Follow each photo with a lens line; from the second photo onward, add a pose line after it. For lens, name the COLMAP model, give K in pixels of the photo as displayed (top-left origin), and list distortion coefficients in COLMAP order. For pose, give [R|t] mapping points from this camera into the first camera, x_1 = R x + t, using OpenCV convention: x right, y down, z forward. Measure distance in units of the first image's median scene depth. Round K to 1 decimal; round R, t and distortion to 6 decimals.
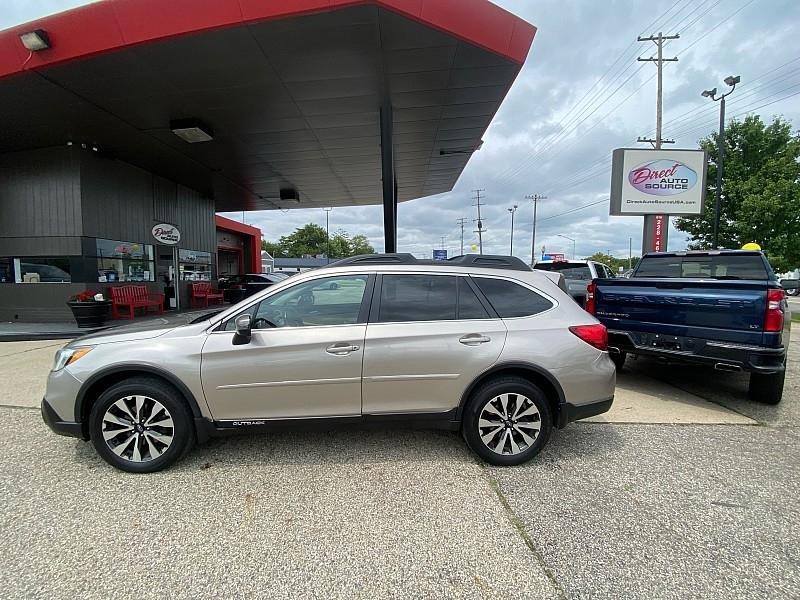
lens RADIAL K [[320.5, 0, 401.4], [0, 320.5, 299.2], [0, 0, 1]] dist [0.020696, -0.020794]
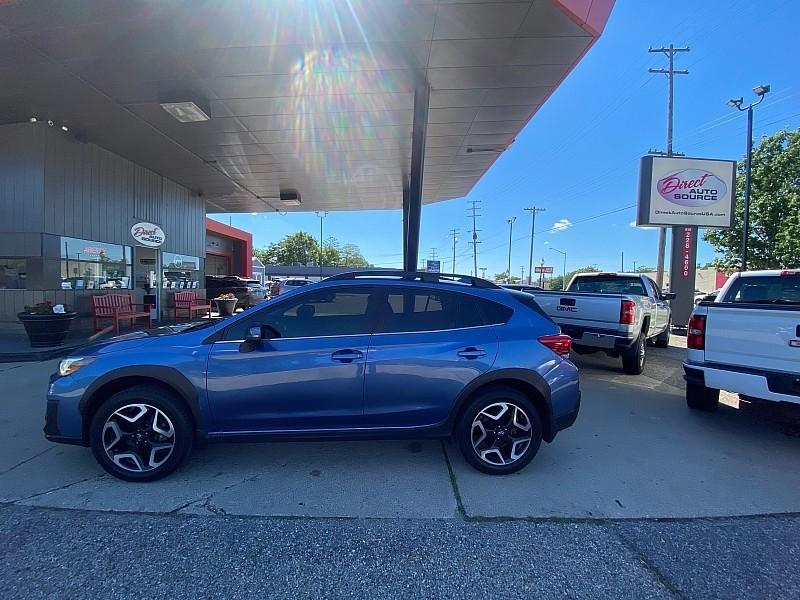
lens RADIAL K [[321.8, 0, 401.5], [0, 321.8, 299.7], [0, 0, 1]] dist [0.017911, -0.019247]
pose [[0.999205, 0.015088, 0.036898, -0.069478], [-0.013982, 0.999451, -0.030045, -0.009869], [-0.037331, 0.029505, 0.998867, 0.099006]]
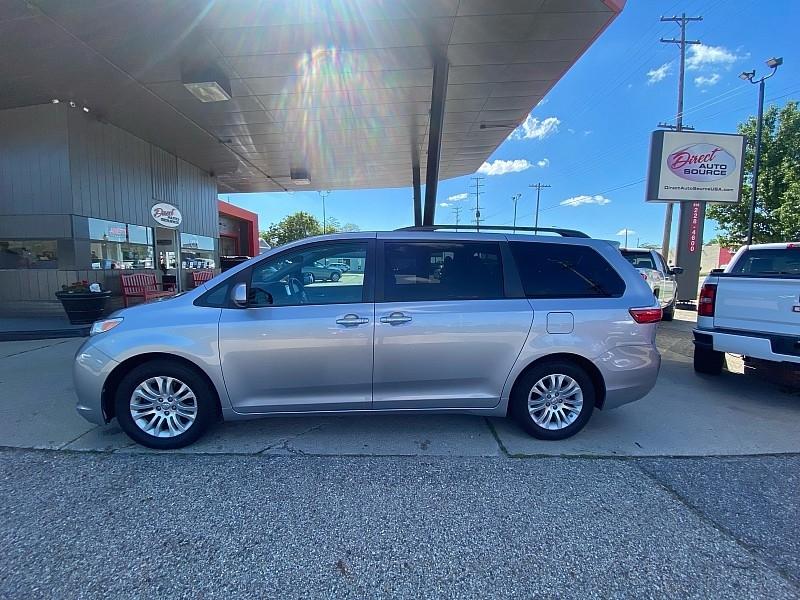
lens RADIAL K [[321.8, 0, 401.5], [0, 321.8, 299.7], [0, 0, 1]] dist [0.017911, -0.019247]
pose [[0.999387, 0.002785, 0.034910, -0.100353], [-0.003879, 0.999503, 0.031294, -0.002668], [-0.034805, -0.031410, 0.998900, 0.077720]]
